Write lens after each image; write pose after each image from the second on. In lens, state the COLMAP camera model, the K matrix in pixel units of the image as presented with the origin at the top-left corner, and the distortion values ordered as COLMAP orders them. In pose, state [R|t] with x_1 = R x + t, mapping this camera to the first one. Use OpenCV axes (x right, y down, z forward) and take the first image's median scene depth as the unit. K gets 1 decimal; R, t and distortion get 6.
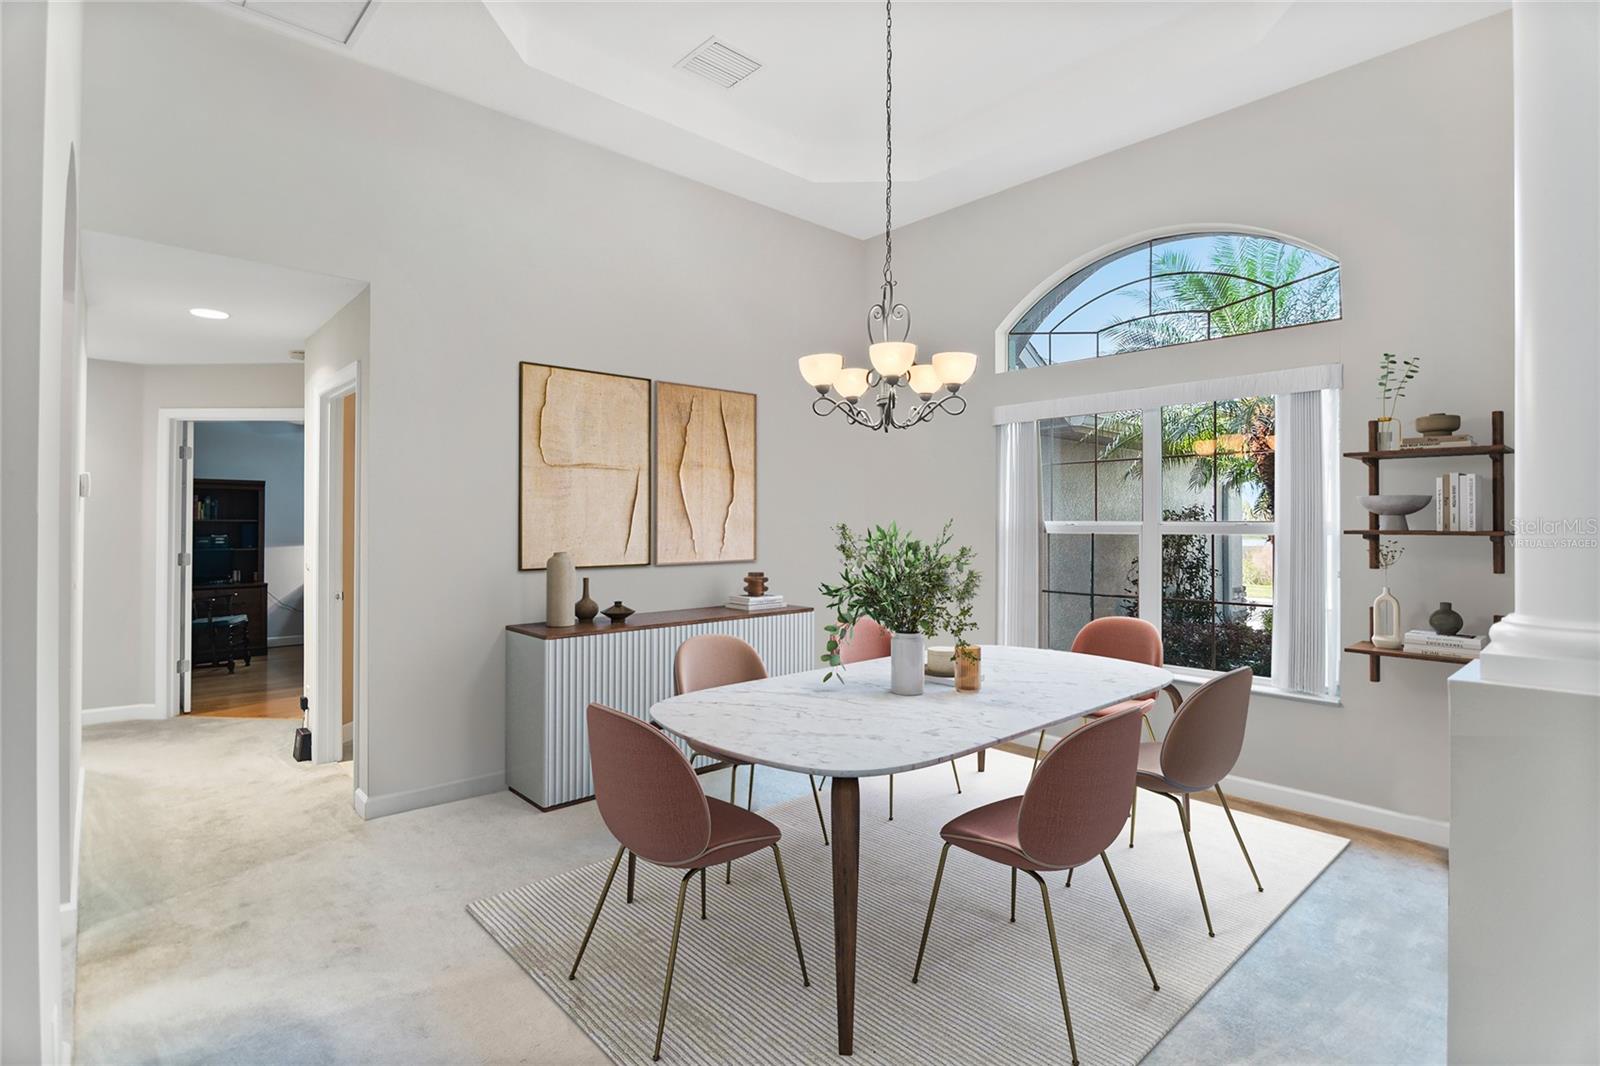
lens RADIAL K [[776.5, 0, 800.6], [0, 776.5, 529.9], [0, 0, 1]] dist [-0.011287, -0.003152]
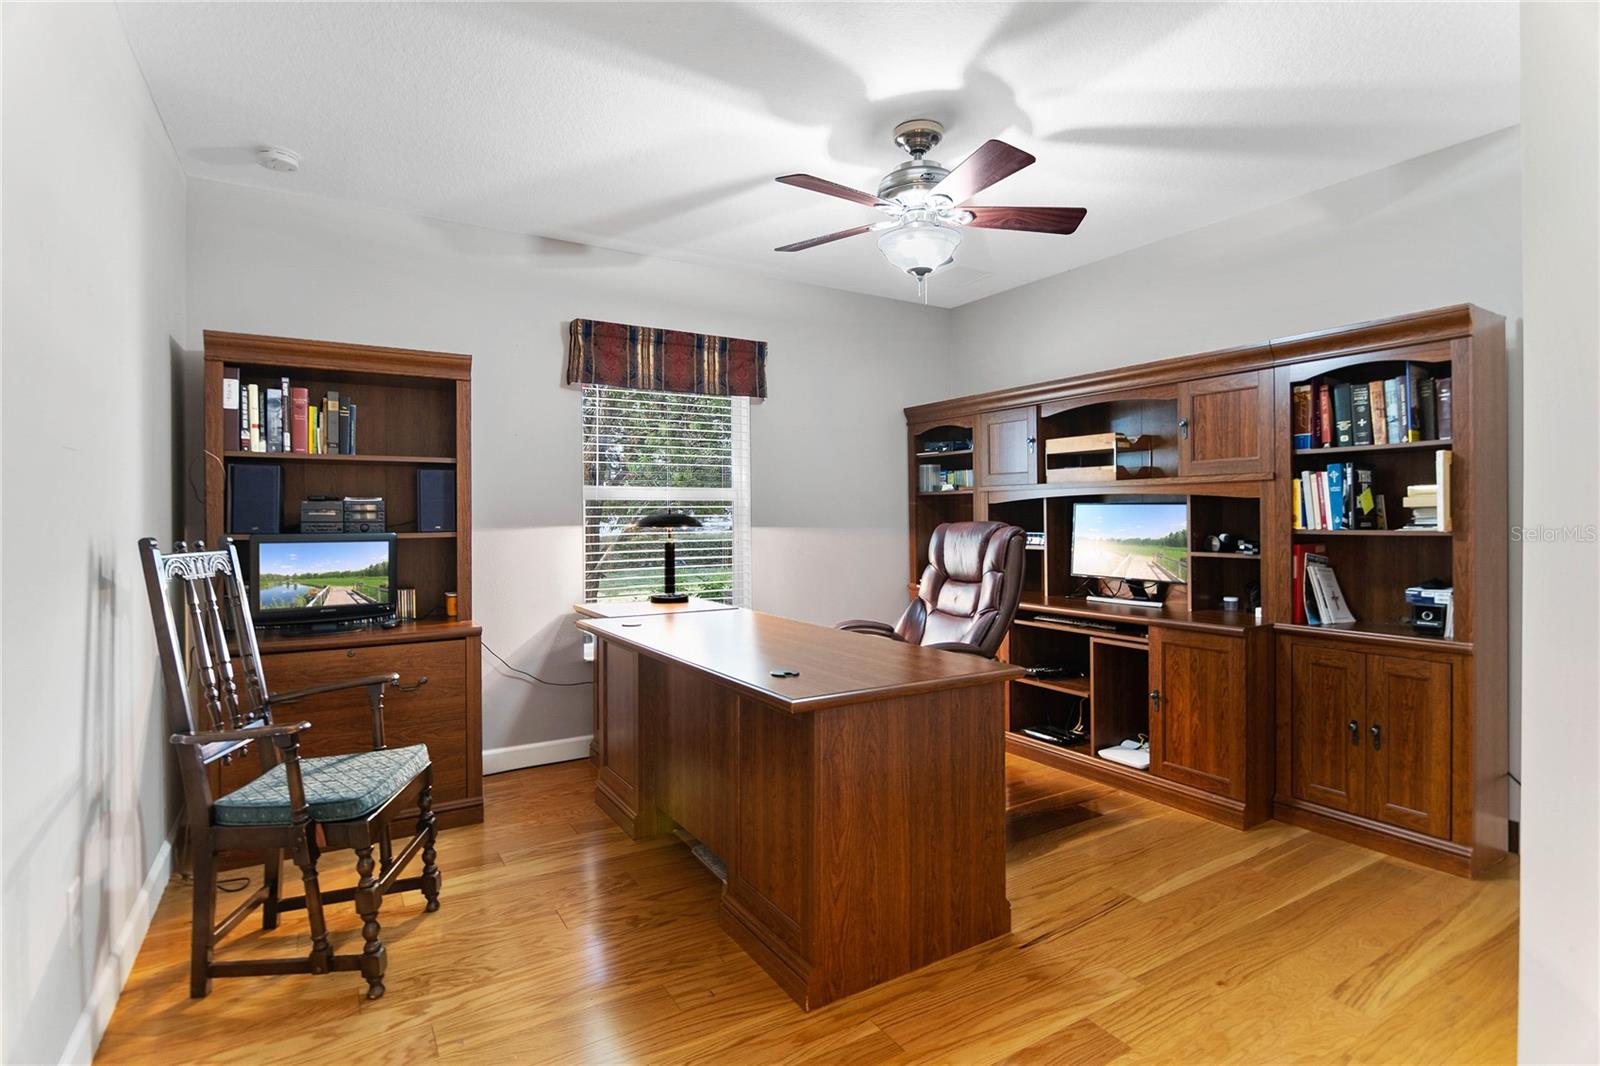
lens RADIAL K [[776.5, 0, 798.9], [0, 776.5, 525.4], [0, 0, 1]] dist [-0.011287, -0.003152]
pose [[0.982160, -0.005457, -0.187967, -0.477142], [0.007294, 0.999932, 0.009087, 0.018833], [0.187905, -0.010296, 0.982133, 0.673573]]
